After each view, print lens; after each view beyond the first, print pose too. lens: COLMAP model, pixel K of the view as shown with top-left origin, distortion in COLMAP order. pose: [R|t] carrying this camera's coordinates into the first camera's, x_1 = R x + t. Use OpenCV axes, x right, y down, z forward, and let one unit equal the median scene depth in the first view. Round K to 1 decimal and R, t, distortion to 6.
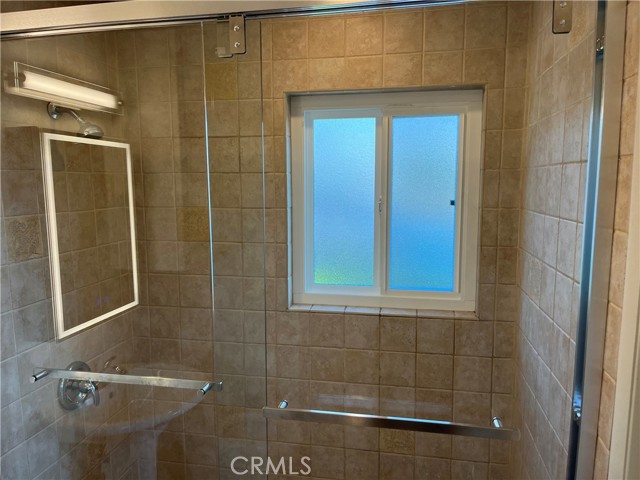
lens RADIAL K [[487.7, 0, 315.4], [0, 487.7, 244.3], [0, 0, 1]] dist [0.045735, -0.057399]
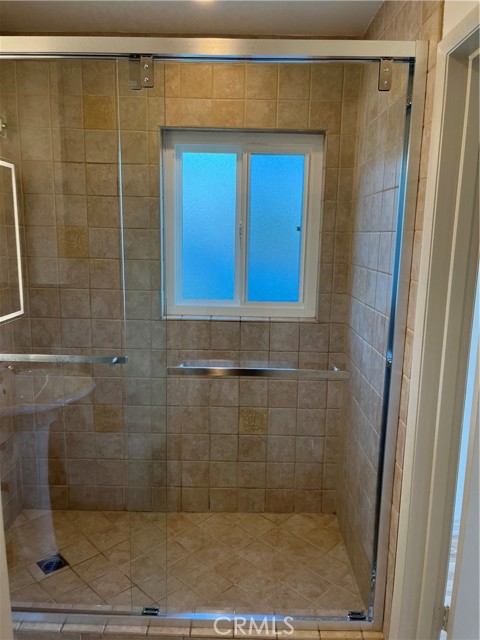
lens RADIAL K [[487.7, 0, 243.0], [0, 487.7, 319.1], [0, 0, 1]] dist [0.045735, -0.057399]
pose [[0.981547, -0.007343, 0.191081, -0.091771], [-0.001688, 0.998891, 0.047056, 0.084657], [-0.191215, -0.046510, 0.980446, -0.179706]]
